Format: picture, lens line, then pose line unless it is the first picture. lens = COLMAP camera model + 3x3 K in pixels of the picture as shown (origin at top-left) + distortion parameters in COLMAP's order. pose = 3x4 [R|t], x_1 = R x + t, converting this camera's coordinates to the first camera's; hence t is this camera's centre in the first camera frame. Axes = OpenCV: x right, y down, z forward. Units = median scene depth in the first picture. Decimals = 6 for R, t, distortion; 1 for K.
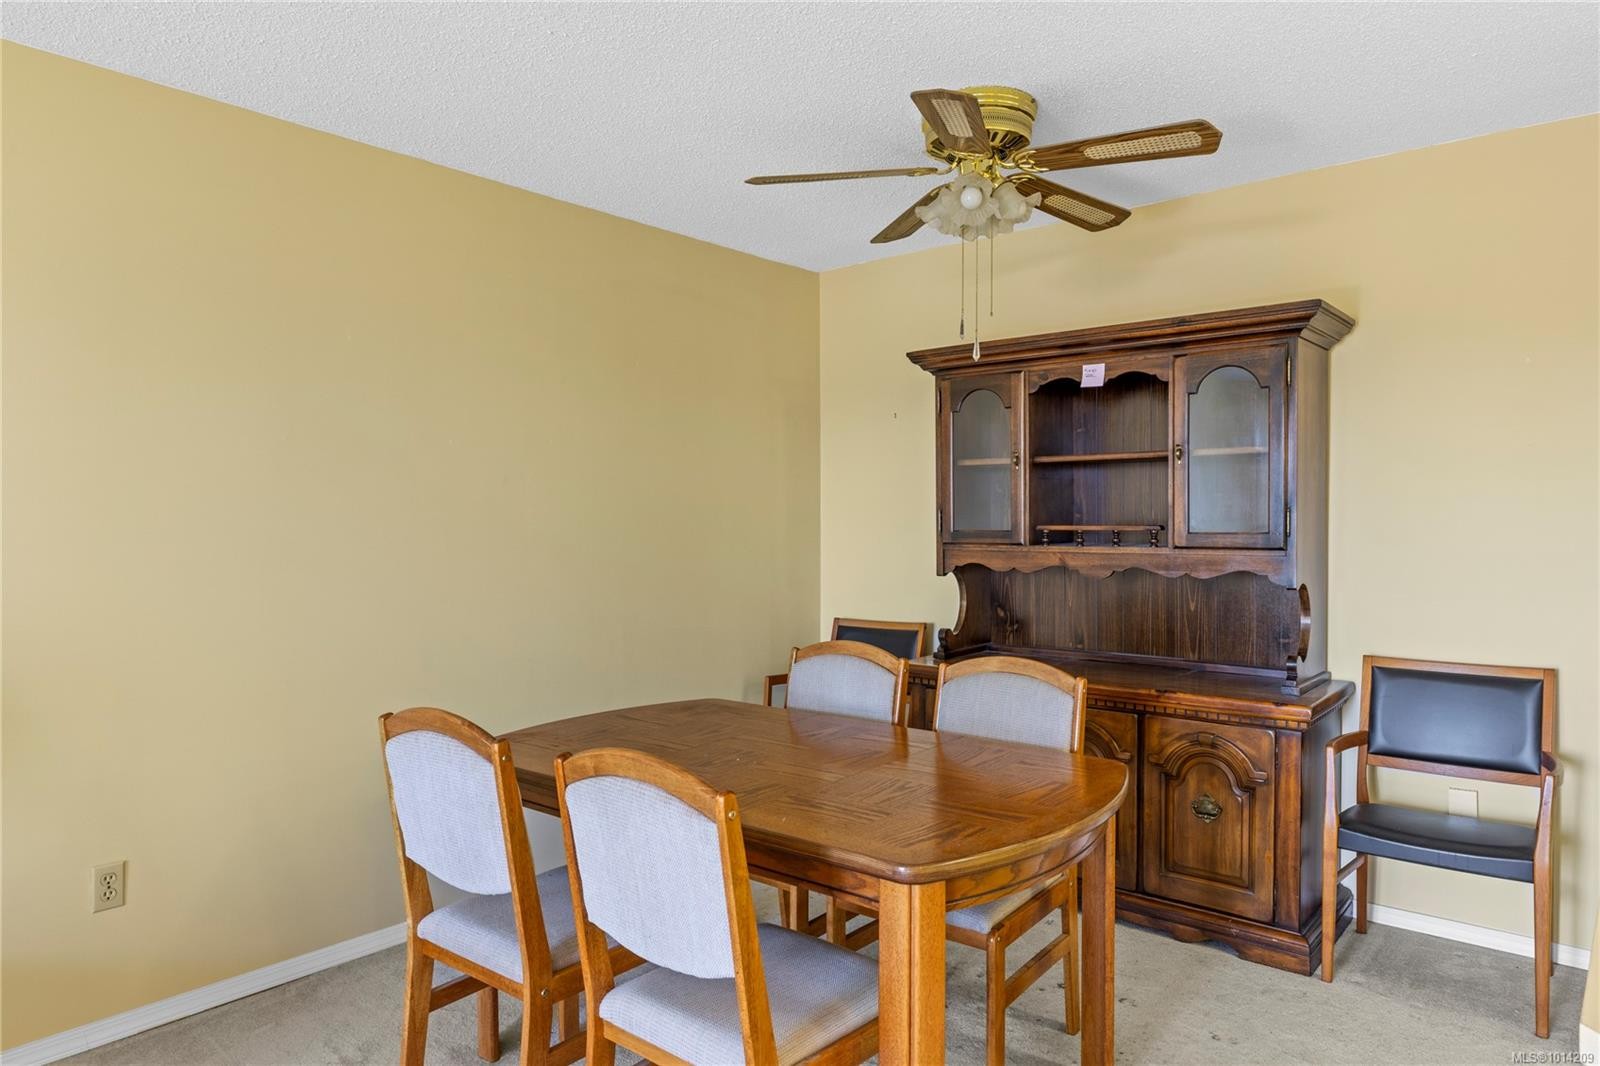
lens RADIAL K [[1013.2, 0, 800.0], [0, 1013.2, 533.0], [0, 0, 1]] dist [-0.007914, -0.001597]
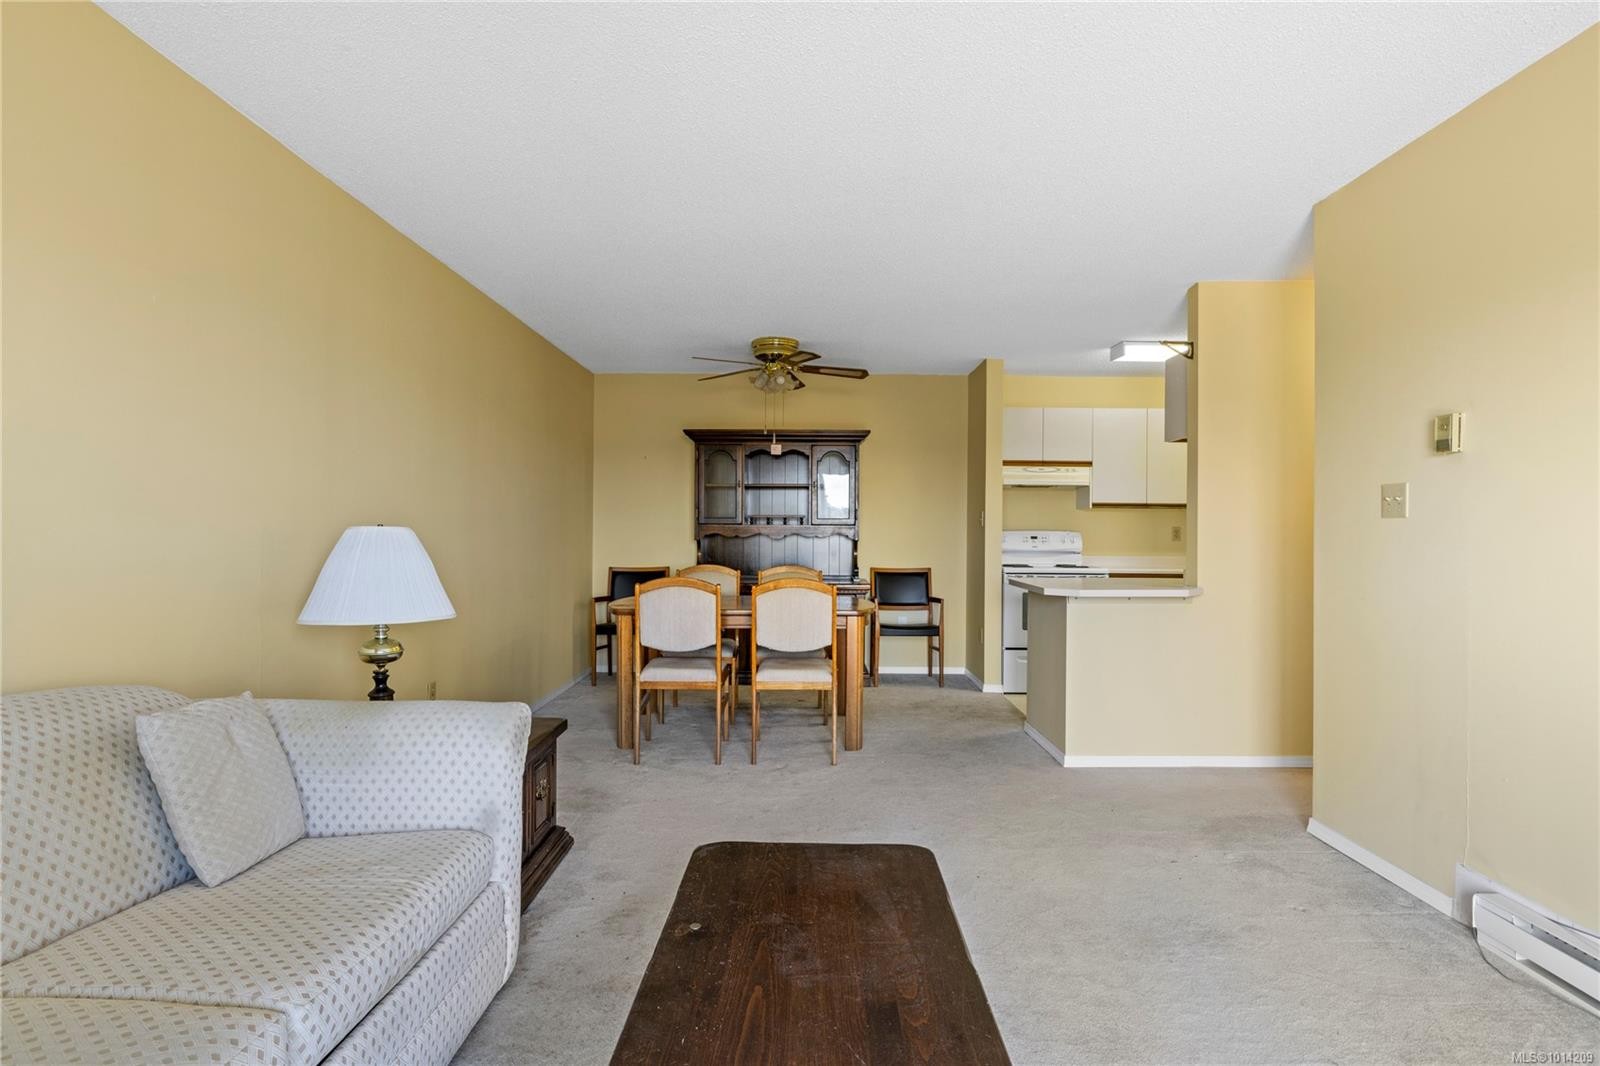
lens RADIAL K [[809.0, 0, 796.1], [0, 809.0, 523.6], [0, 0, 1]] dist [-0.012606, 0.000568]
pose [[0.771271, 0.013762, 0.636358, -0.931310], [0.000398, 0.999756, -0.022104, 0.056698], [-0.636507, 0.017301, 0.771077, -0.481758]]
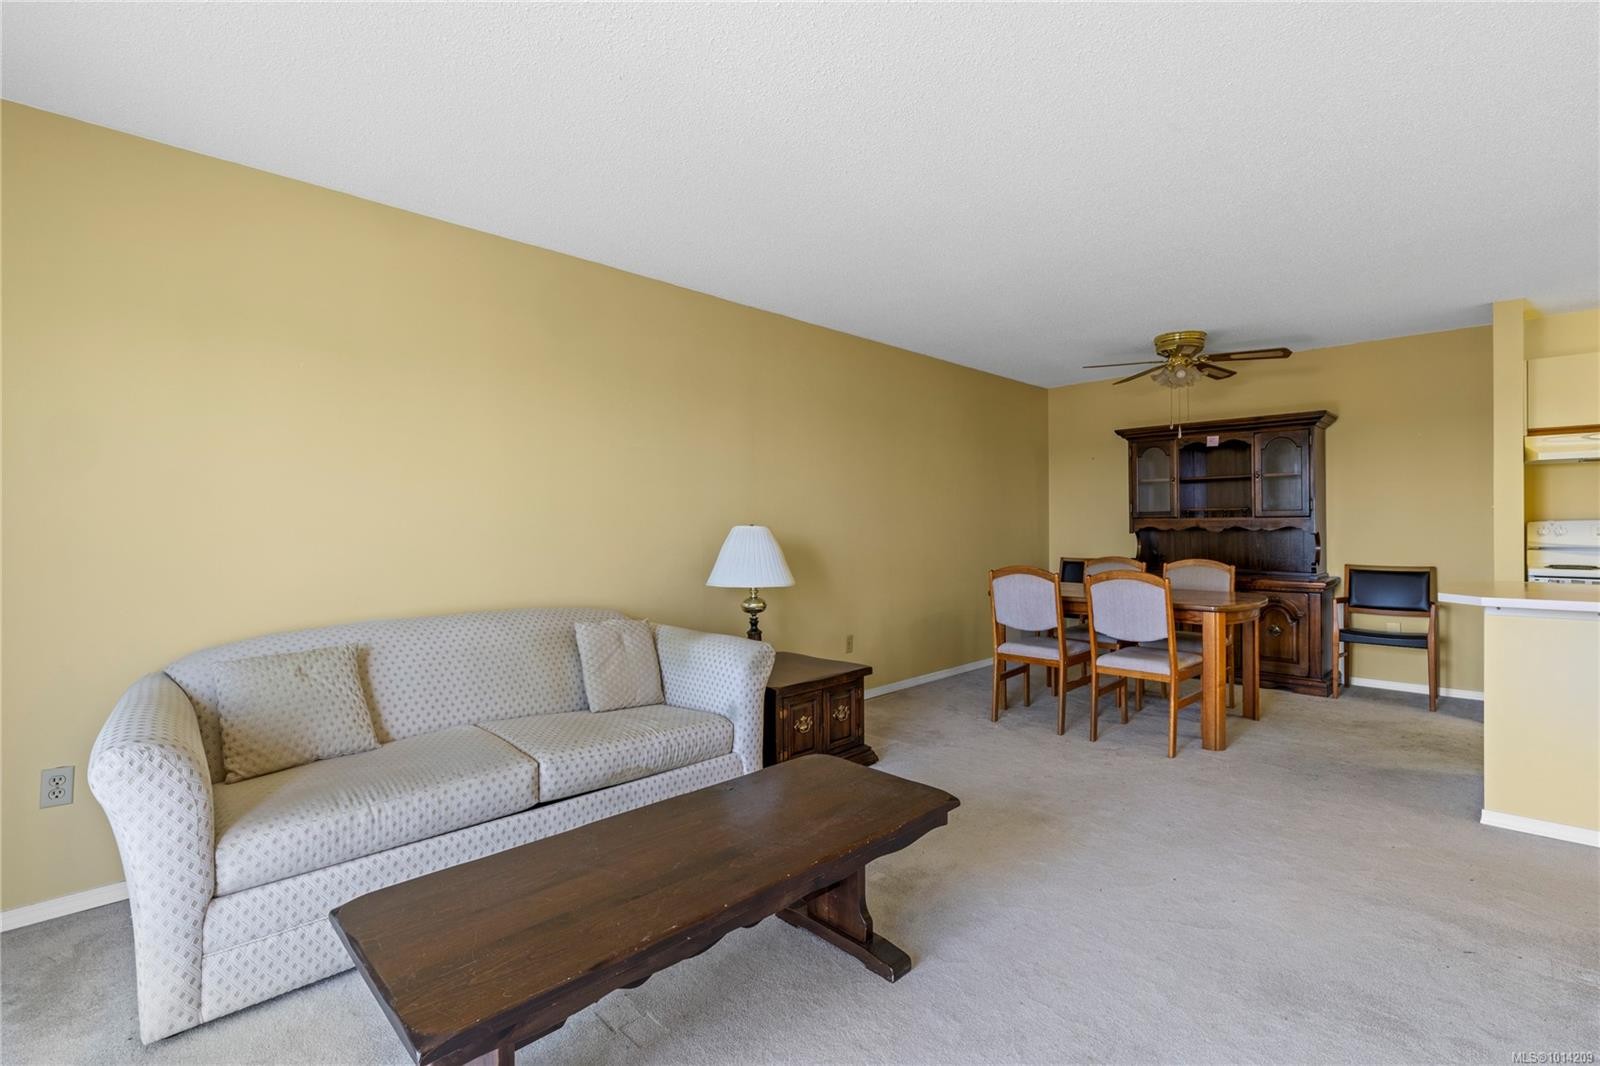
lens RADIAL K [[718.2, 0, 803.7], [0, 718.2, 515.7], [0, 0, 1]] dist [-0.009581, 0.000101]
pose [[0.996332, -0.002891, -0.085522, -0.533340], [0.000654, 0.999657, -0.026181, 0.055672], [0.085569, 0.026029, 0.995992, -0.727265]]
